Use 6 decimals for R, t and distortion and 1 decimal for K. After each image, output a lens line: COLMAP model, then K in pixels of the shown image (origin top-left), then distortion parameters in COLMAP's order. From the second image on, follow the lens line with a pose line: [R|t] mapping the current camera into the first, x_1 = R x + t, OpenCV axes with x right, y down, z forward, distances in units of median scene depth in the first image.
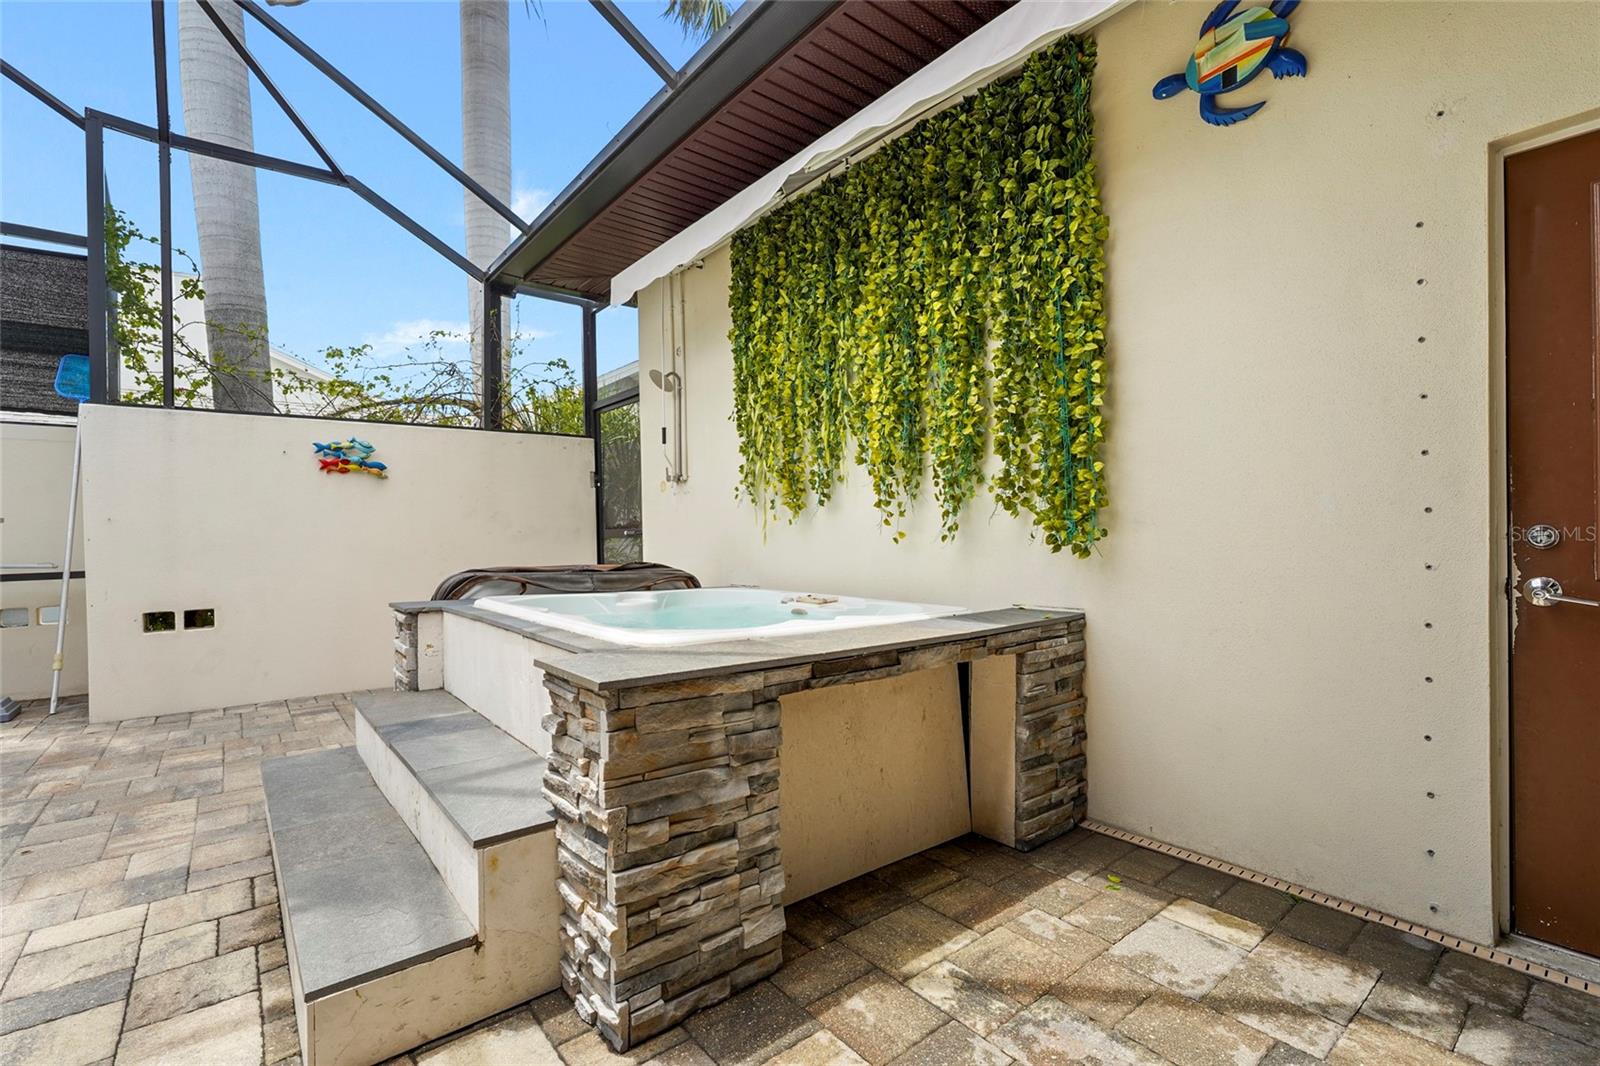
lens RADIAL K [[713.7, 0, 808.3], [0, 713.7, 533.8], [0, 0, 1]] dist [-0.002451, 0.001366]
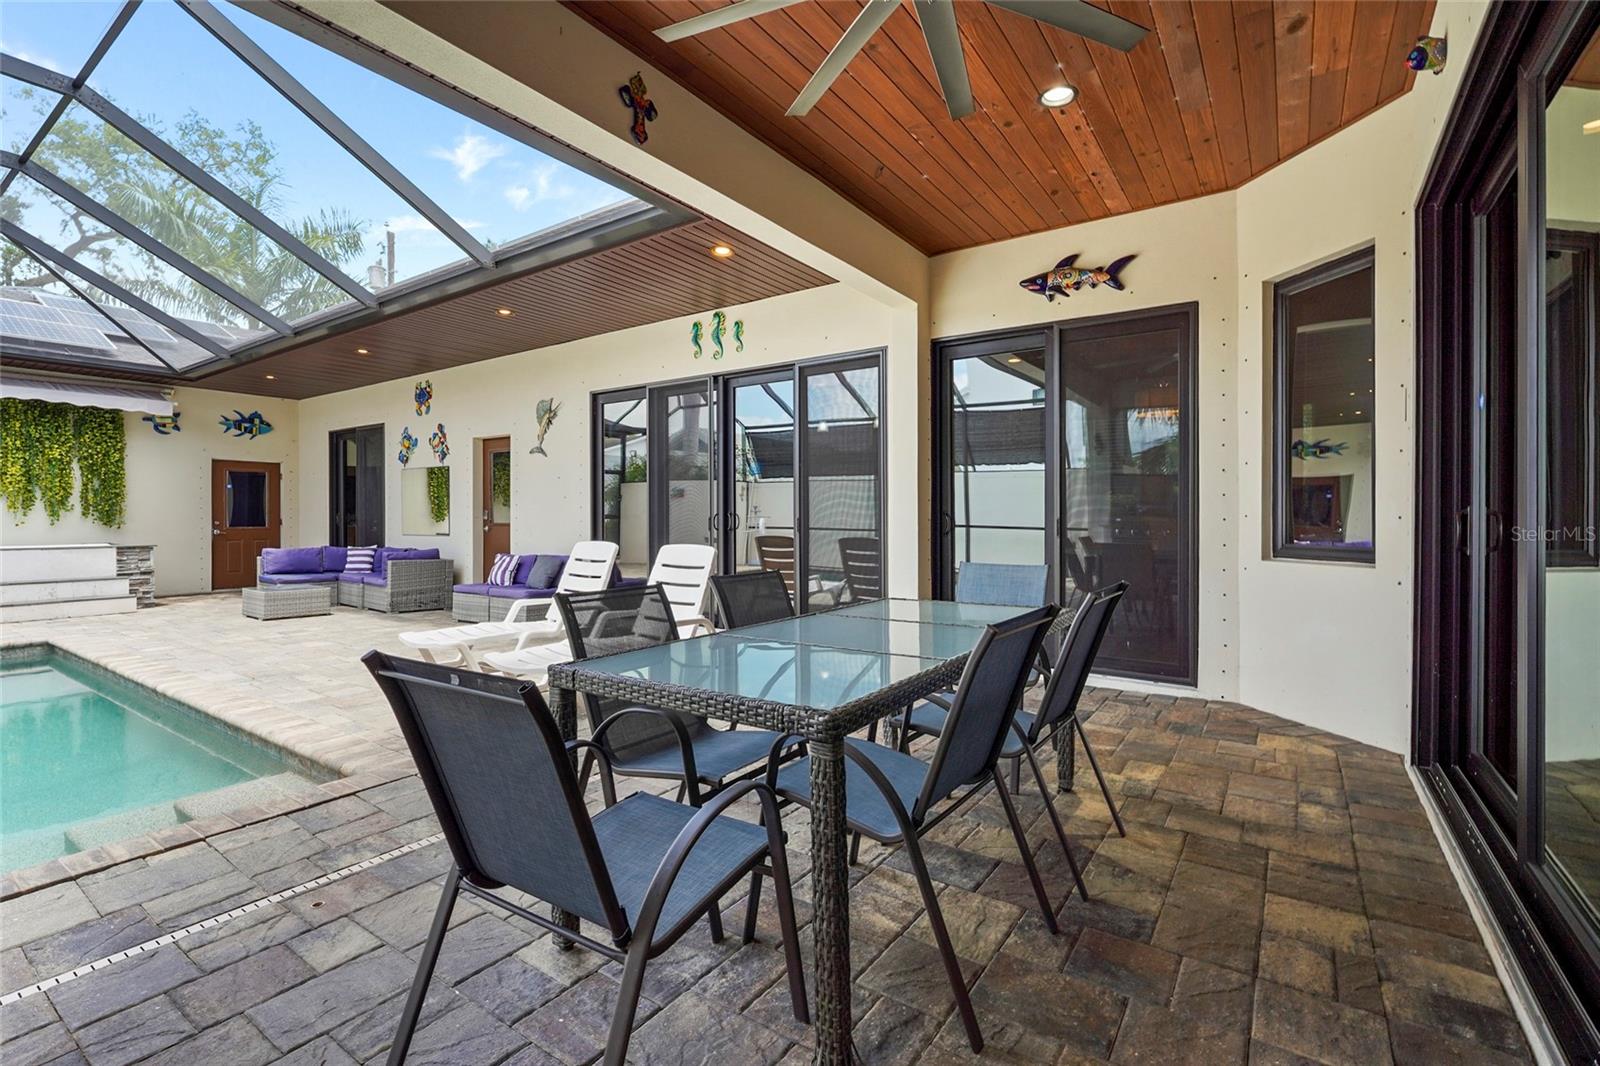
lens RADIAL K [[713.7, 0, 806.2], [0, 713.7, 516.5], [0, 0, 1]] dist [-0.002451, 0.001366]
pose [[-0.278906, 0.018056, 0.960149, -3.342305], [0.008884, 0.999829, -0.016222, 0.046840], [-0.960277, 0.004006, -0.279018, -1.147158]]
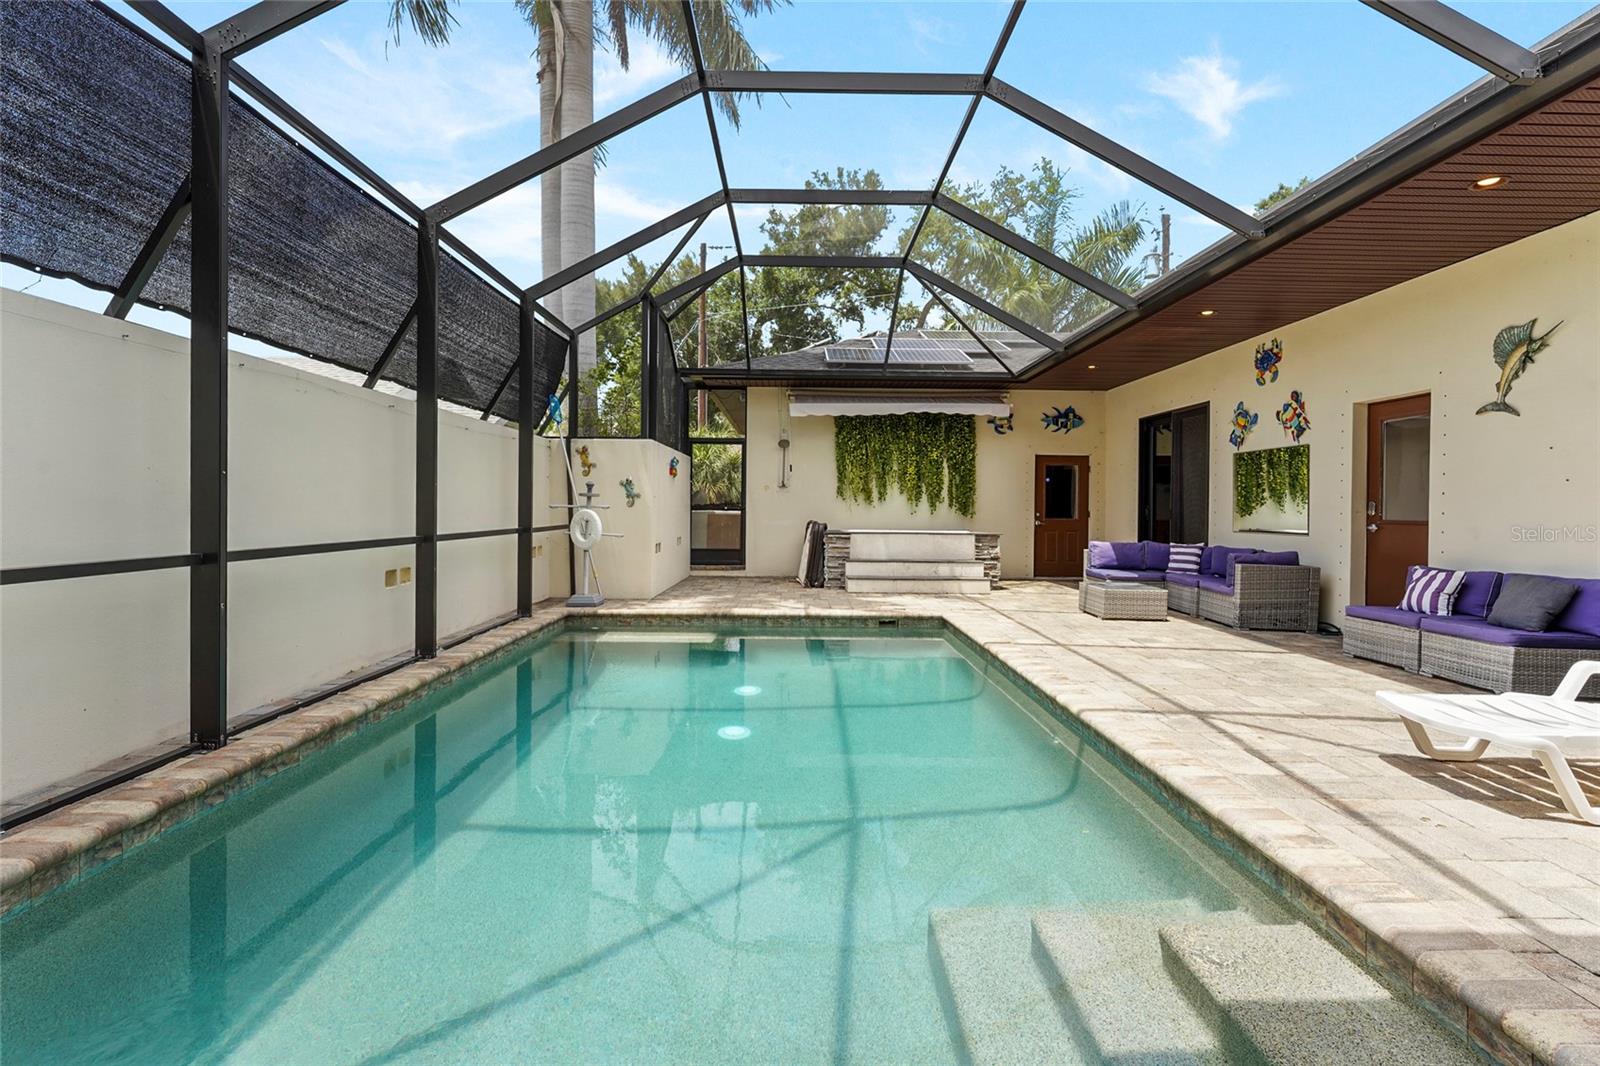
lens RADIAL K [[713.7, 0, 798.4], [0, 713.7, 509.2], [0, 0, 1]] dist [-0.002451, 0.001366]
pose [[0.628826, 0.021802, 0.777240, -2.903893], [-0.018442, 0.999744, -0.013123, 0.042270], [-0.777327, -0.006082, 0.629067, -0.748245]]
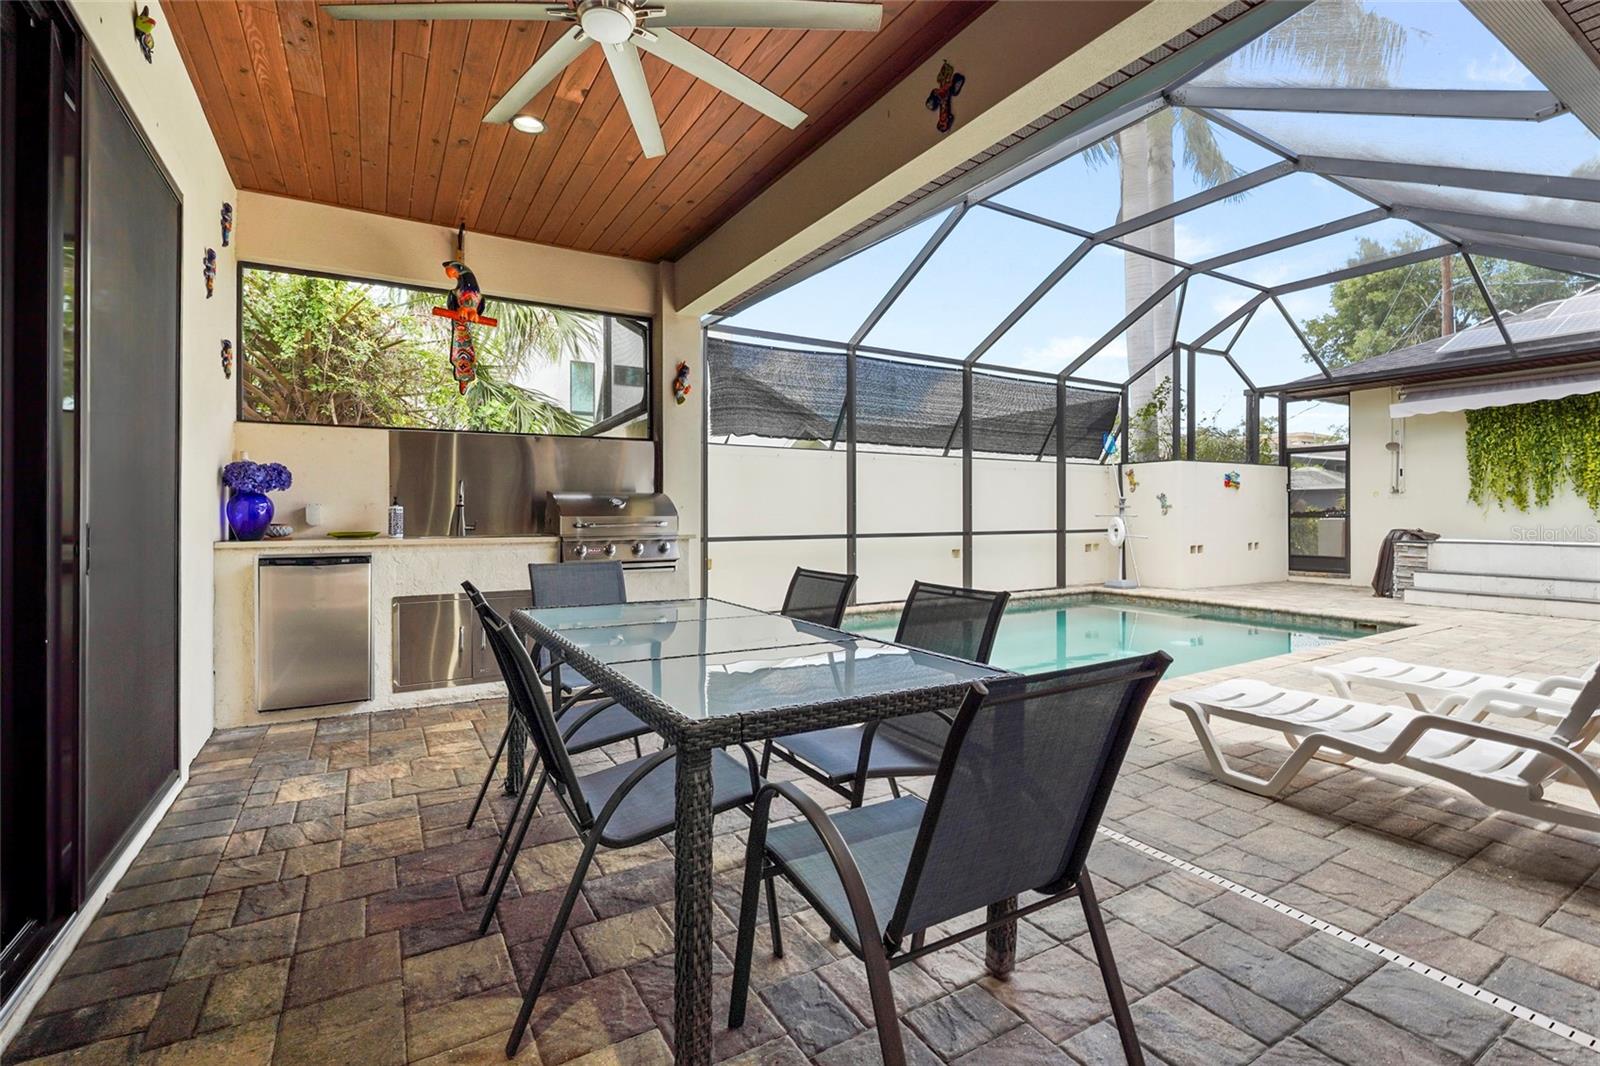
lens RADIAL K [[713.7, 0, 803.8], [0, 713.7, 513.6], [0, 0, 1]] dist [-0.002451, 0.001366]
pose [[0.990205, 0.017309, -0.138541, -2.477312], [-0.017450, 0.999848, 0.000196, 0.031820], [0.138523, 0.002224, 0.990357, -2.086419]]
